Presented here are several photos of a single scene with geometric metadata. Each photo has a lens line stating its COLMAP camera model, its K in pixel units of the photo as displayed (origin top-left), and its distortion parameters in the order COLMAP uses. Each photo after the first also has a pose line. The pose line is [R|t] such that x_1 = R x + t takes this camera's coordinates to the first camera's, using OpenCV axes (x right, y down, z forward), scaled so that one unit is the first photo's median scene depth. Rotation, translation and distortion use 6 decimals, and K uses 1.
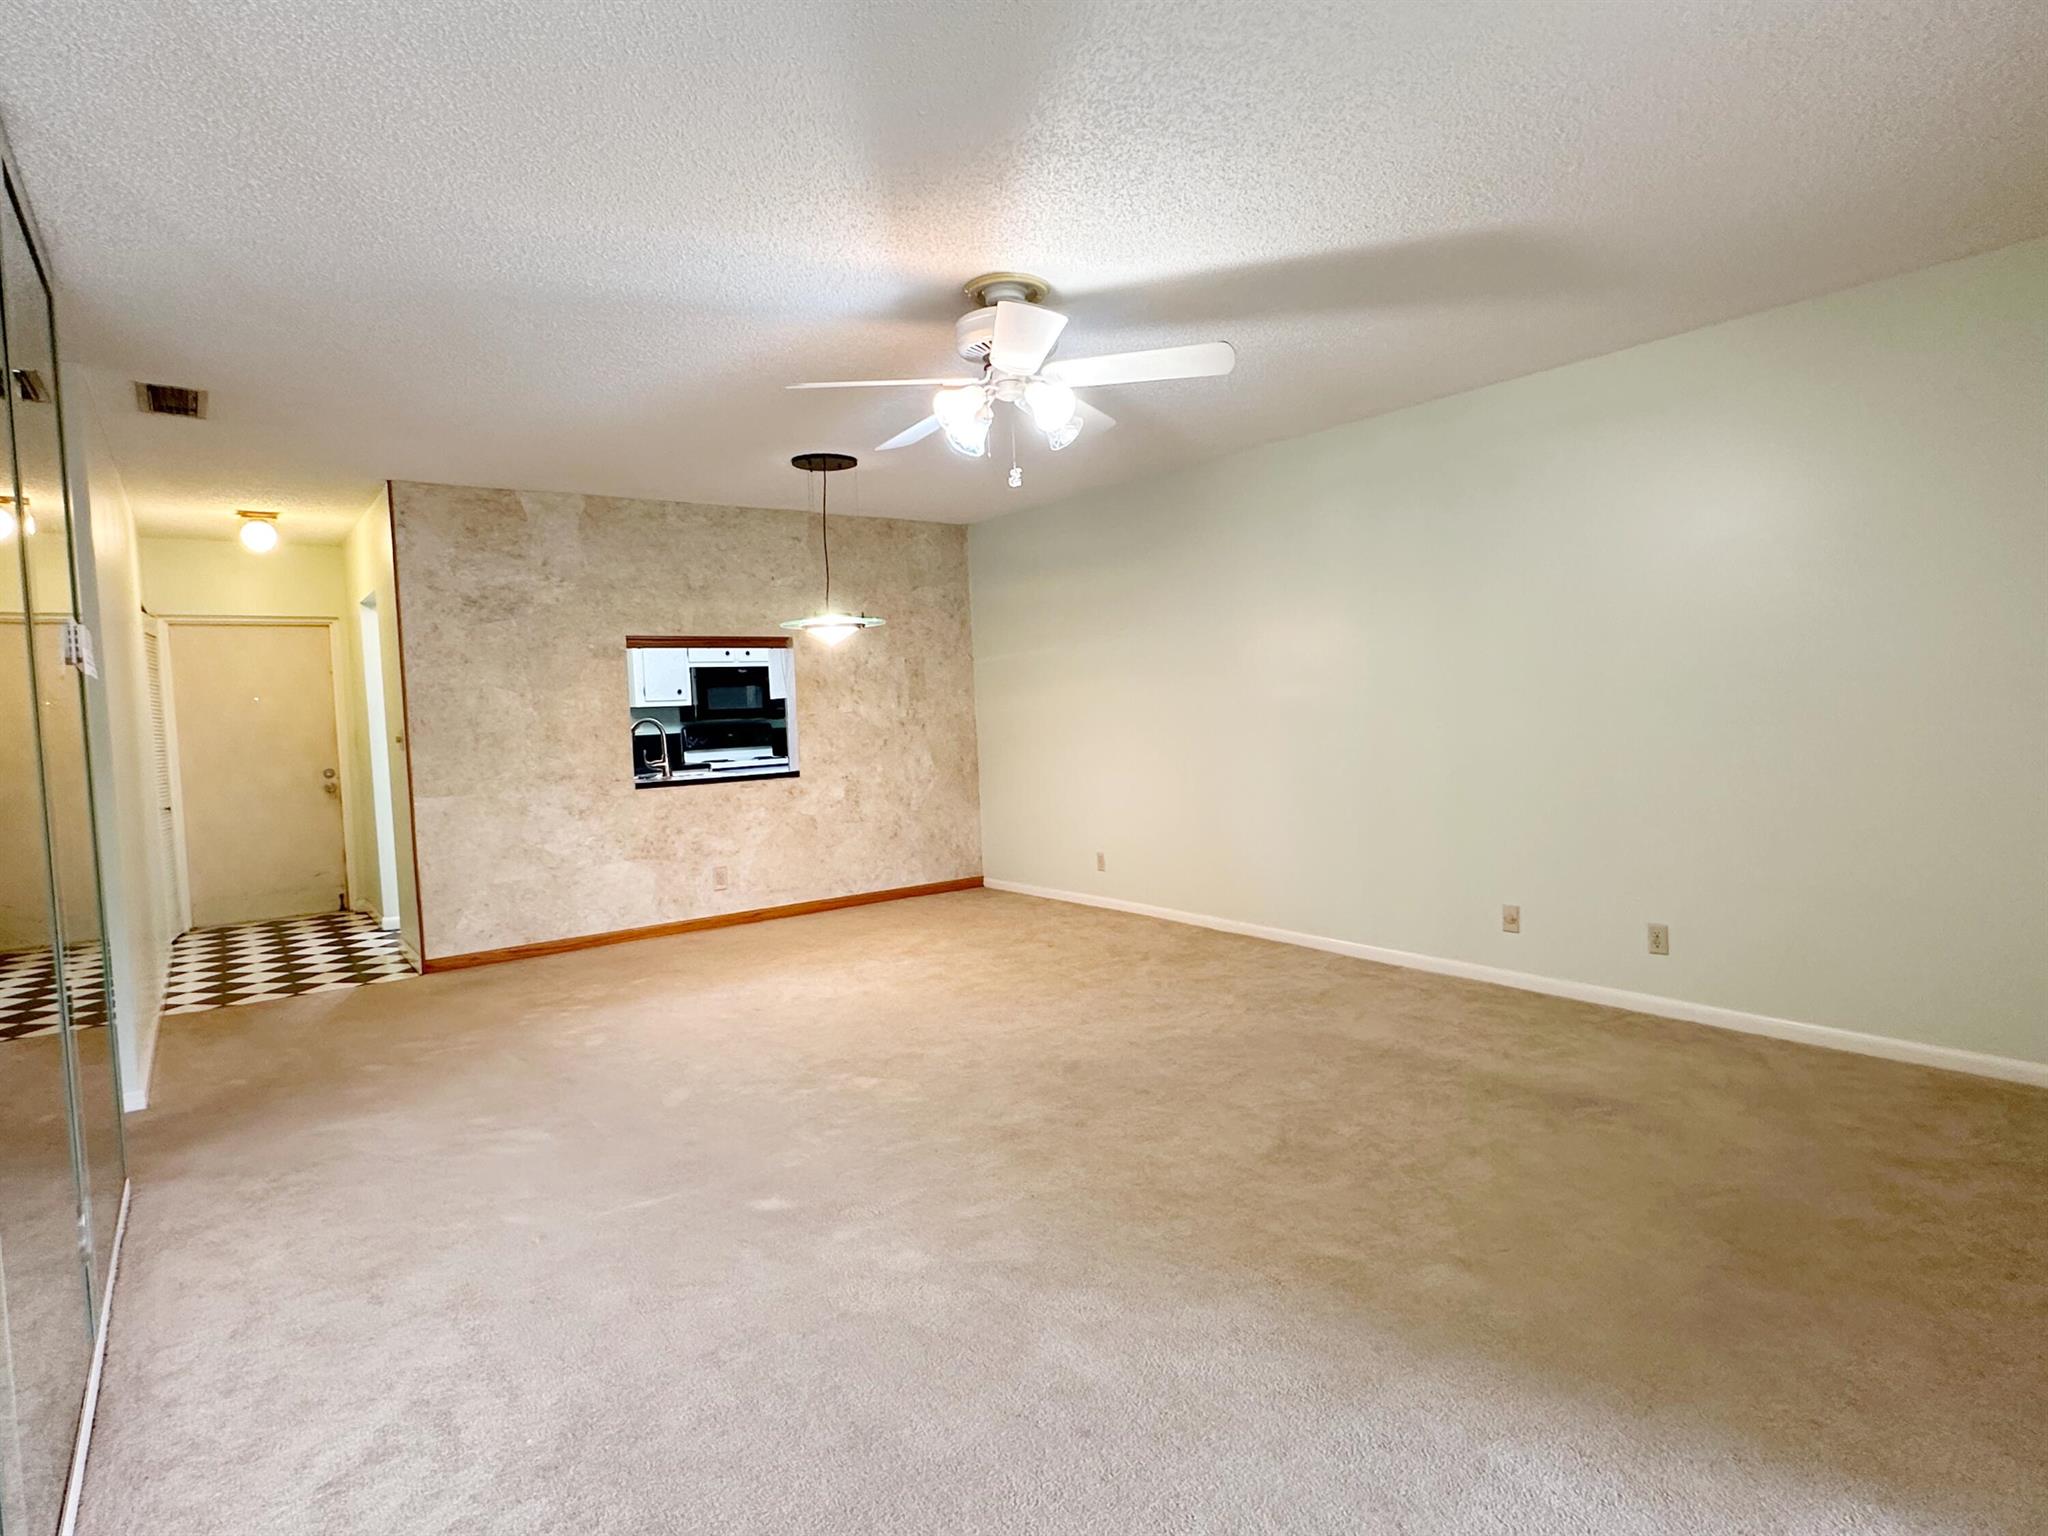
lens RADIAL K [[1109.6, 0, 1041.1], [0, 1109.6, 748.8], [0, 0, 1]] dist [-0.001839, 0.000324]
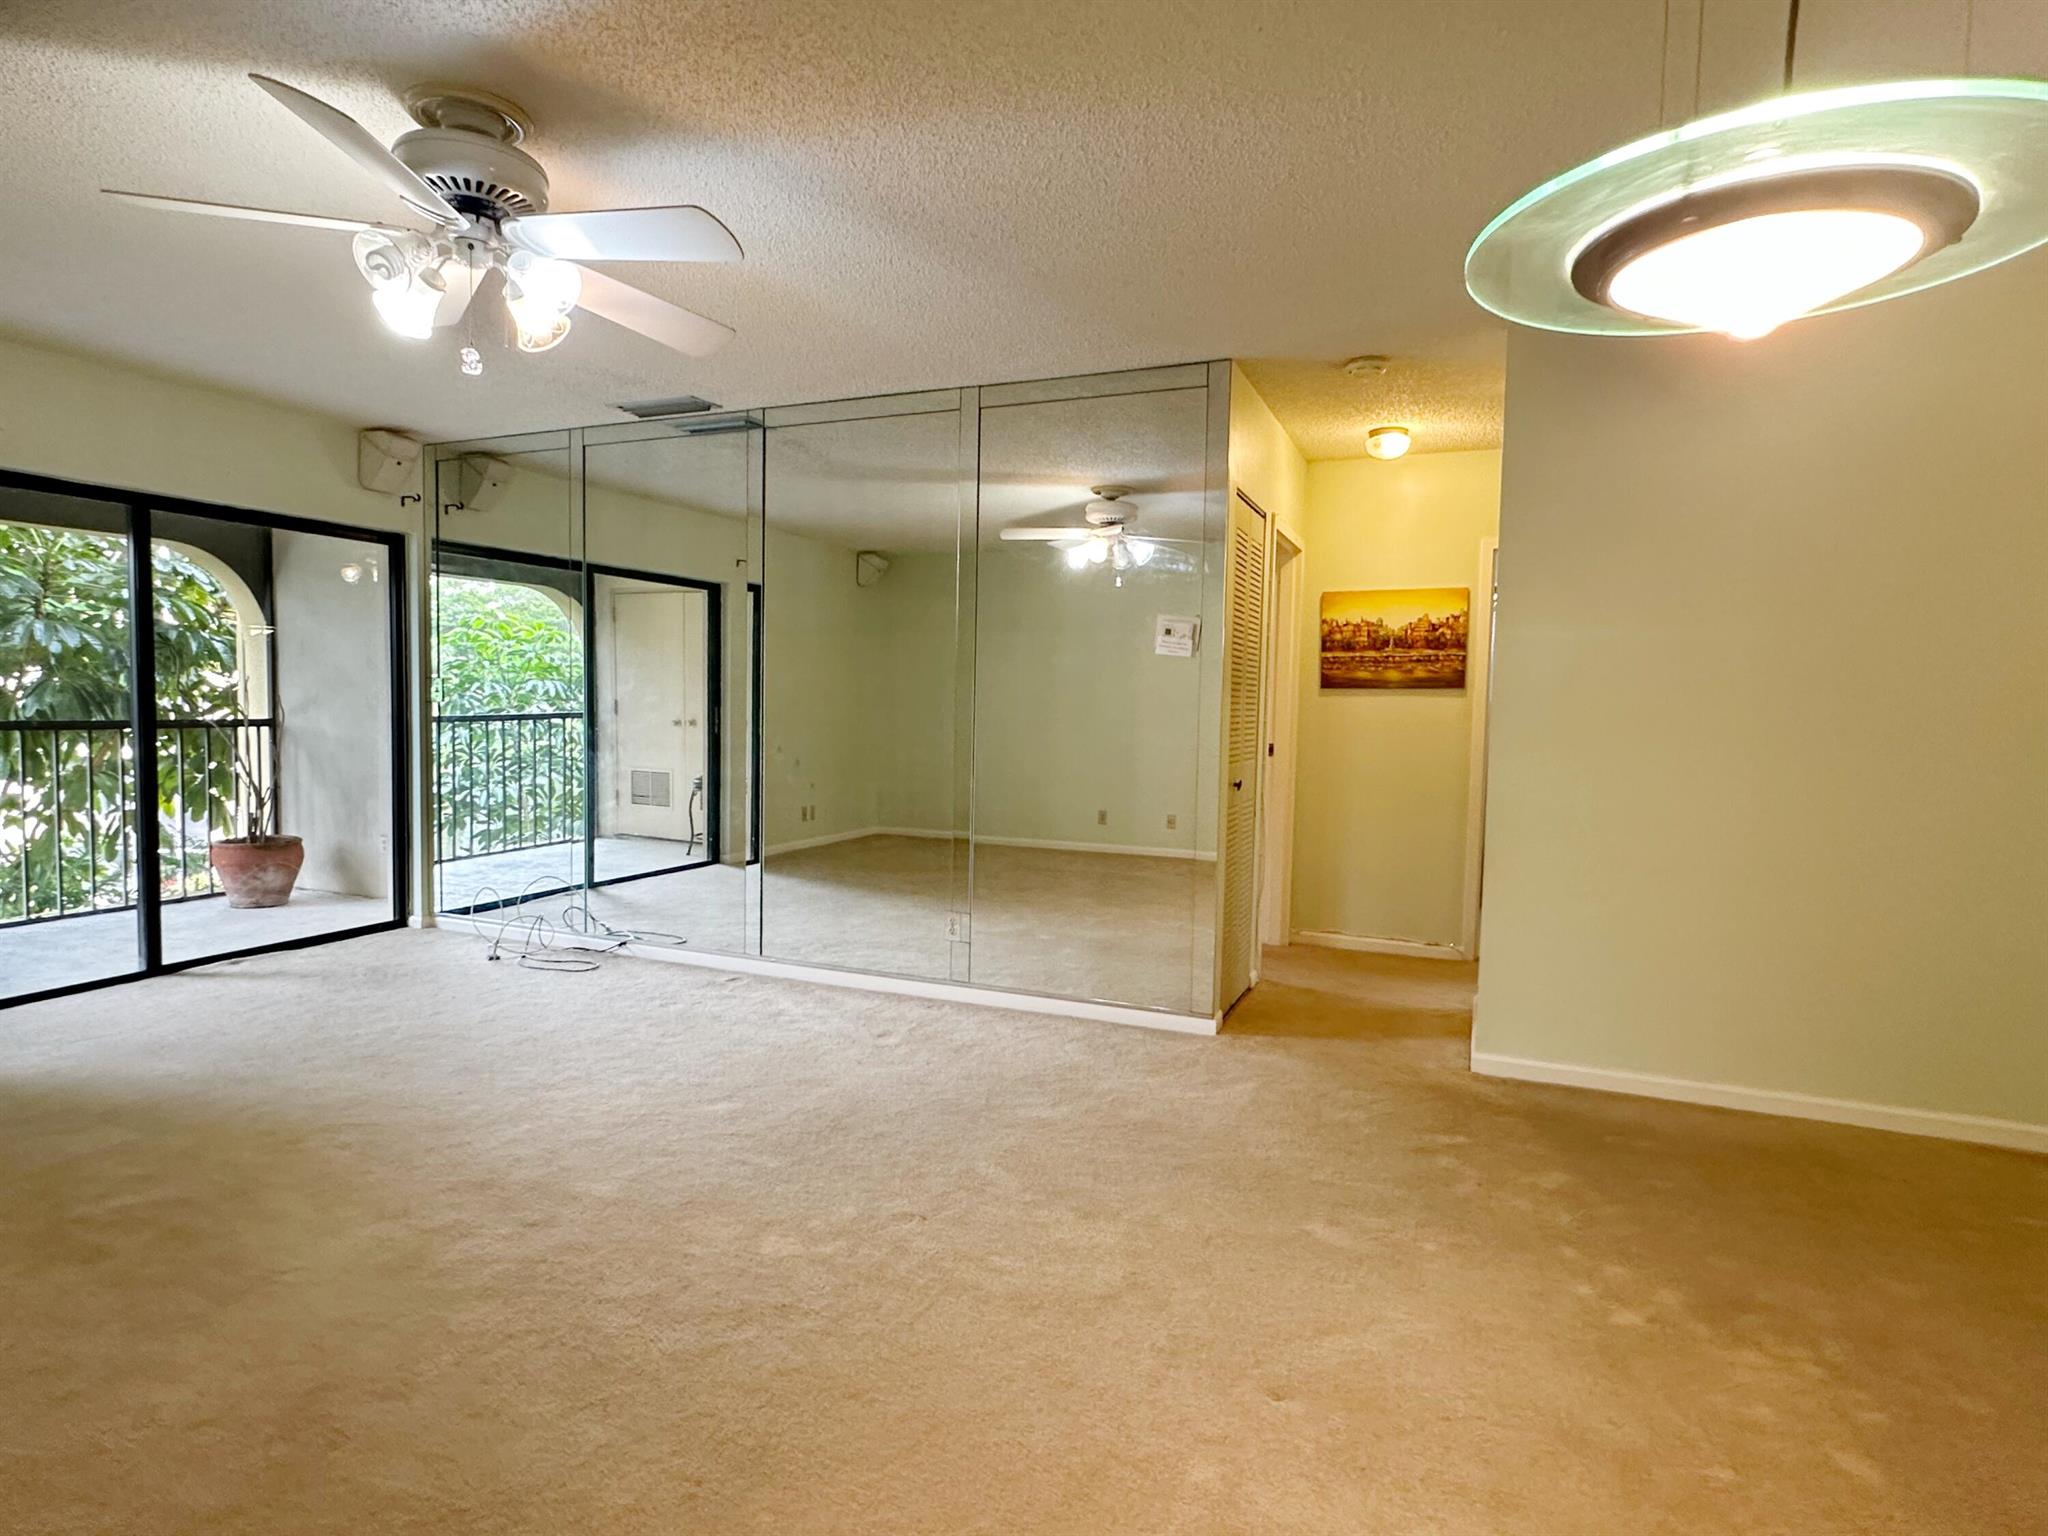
lens RADIAL K [[1109.6, 0, 1015.2], [0, 1109.6, 763.2], [0, 0, 1]] dist [-0.001839, 0.000324]
pose [[-0.865442, 0.052111, -0.498291, 0.021066], [-0.006090, 0.993408, 0.114467, -0.037753], [0.500972, 0.102099, -0.859420, 0.943758]]
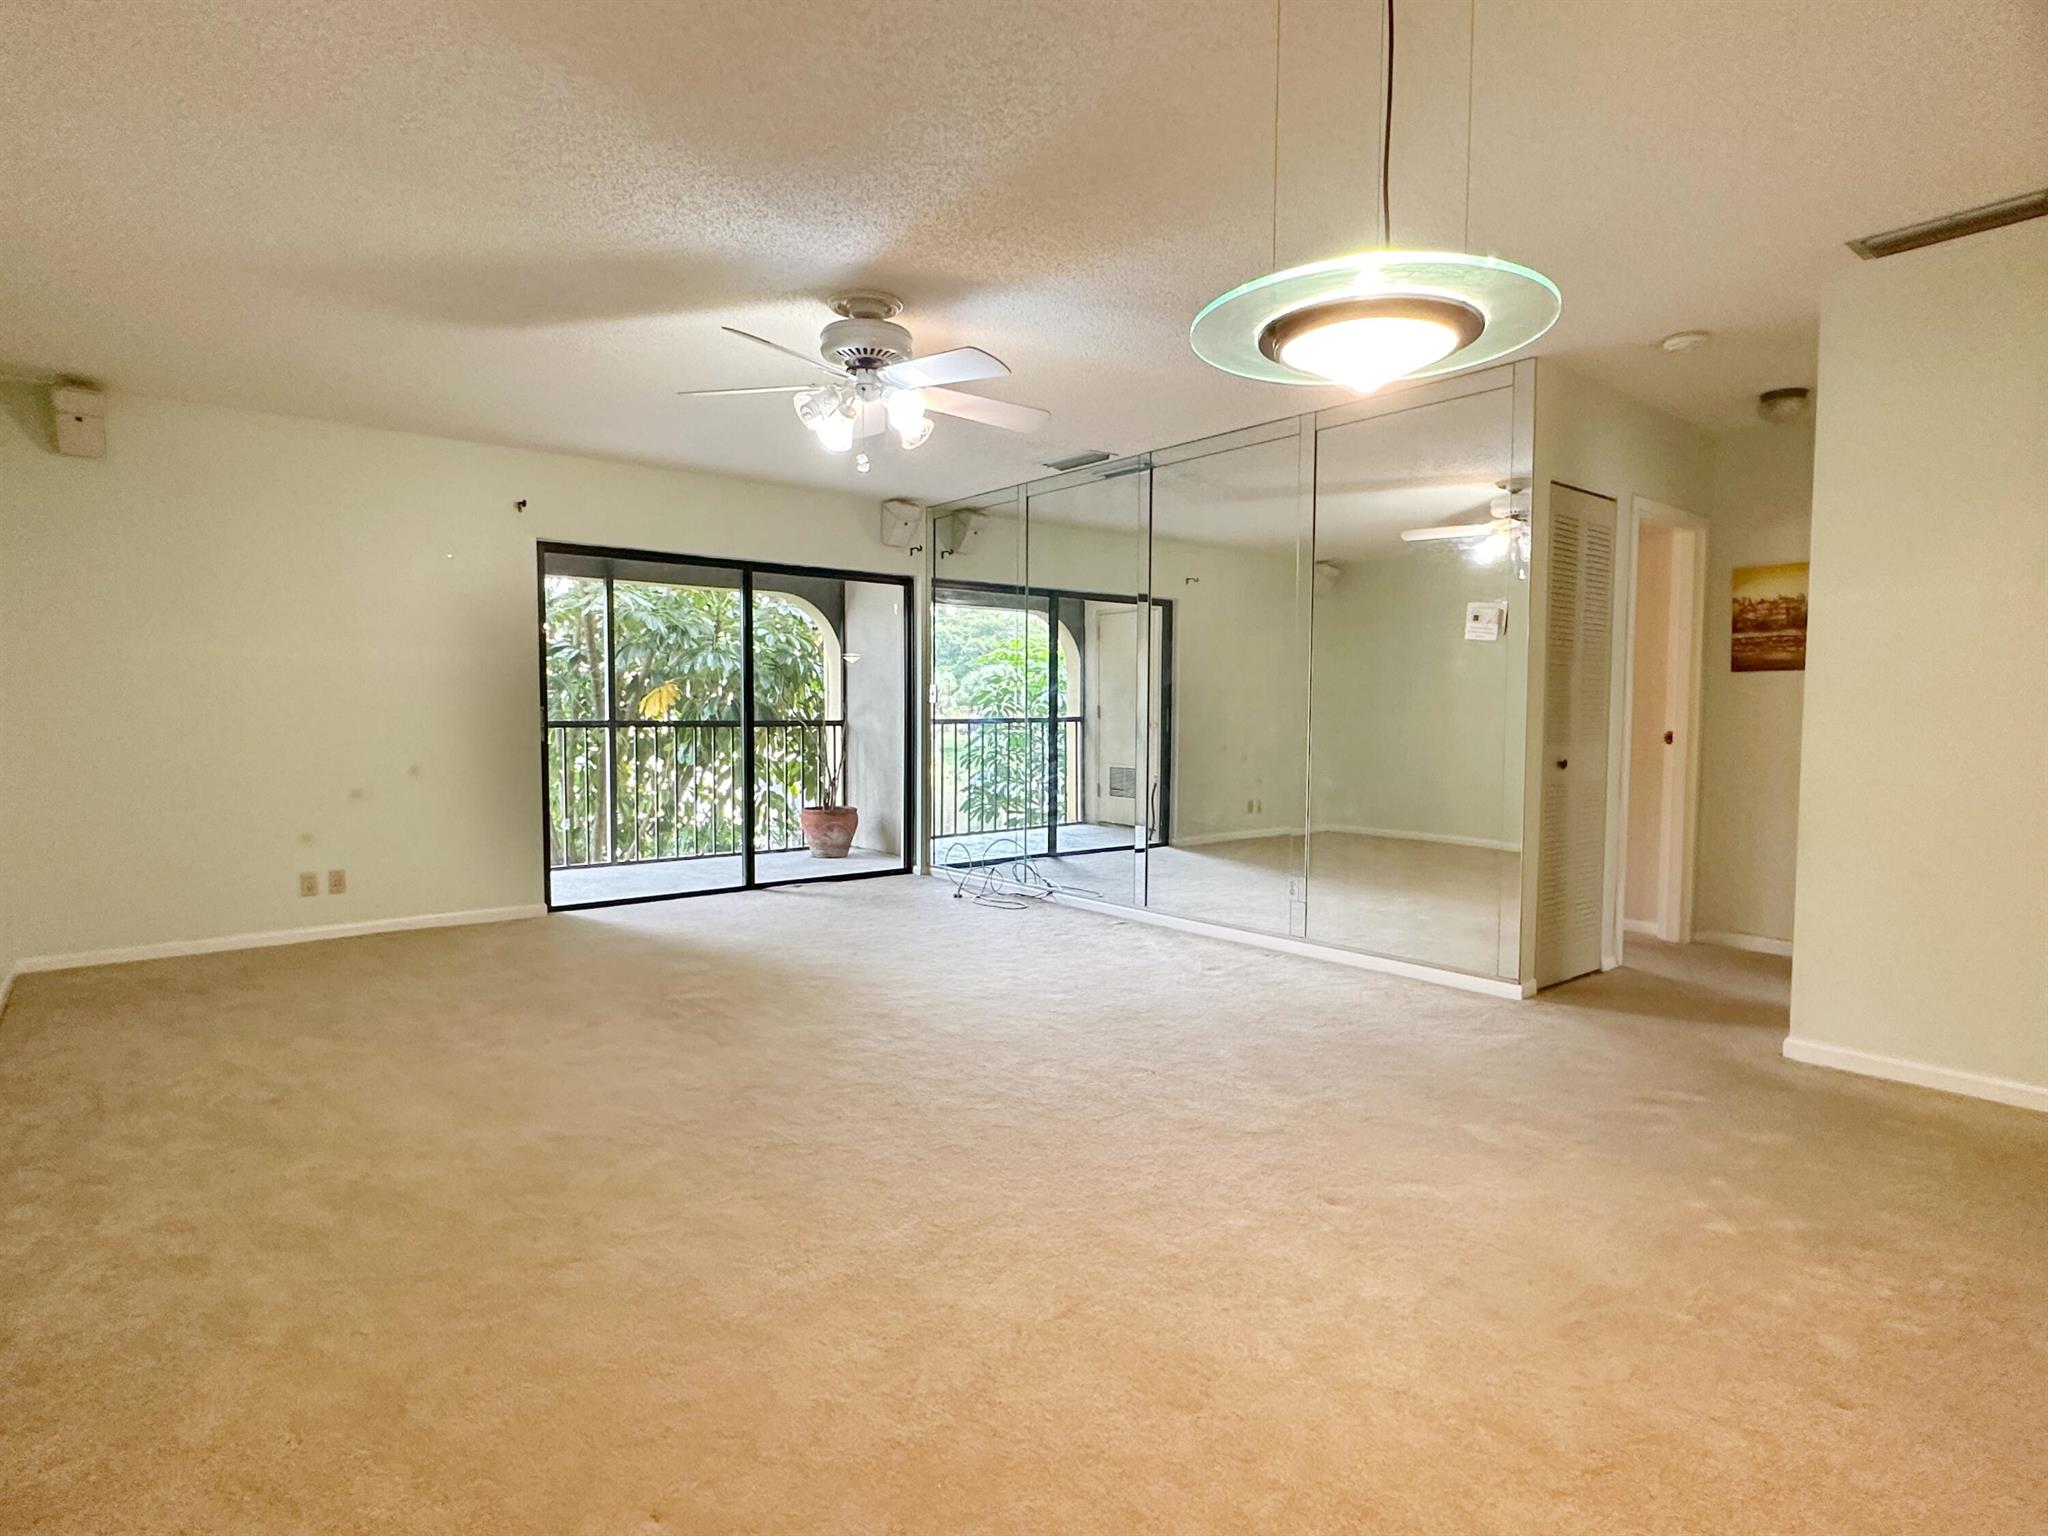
lens RADIAL K [[1109.6, 0, 1024.3], [0, 1109.6, 765.4], [0, 0, 1]] dist [-0.001839, 0.000324]
pose [[-0.998440, 0.036806, -0.041996, -0.066120], [0.032681, 0.994940, 0.095006, -0.024094], [0.045281, 0.093485, -0.994590, 1.107426]]
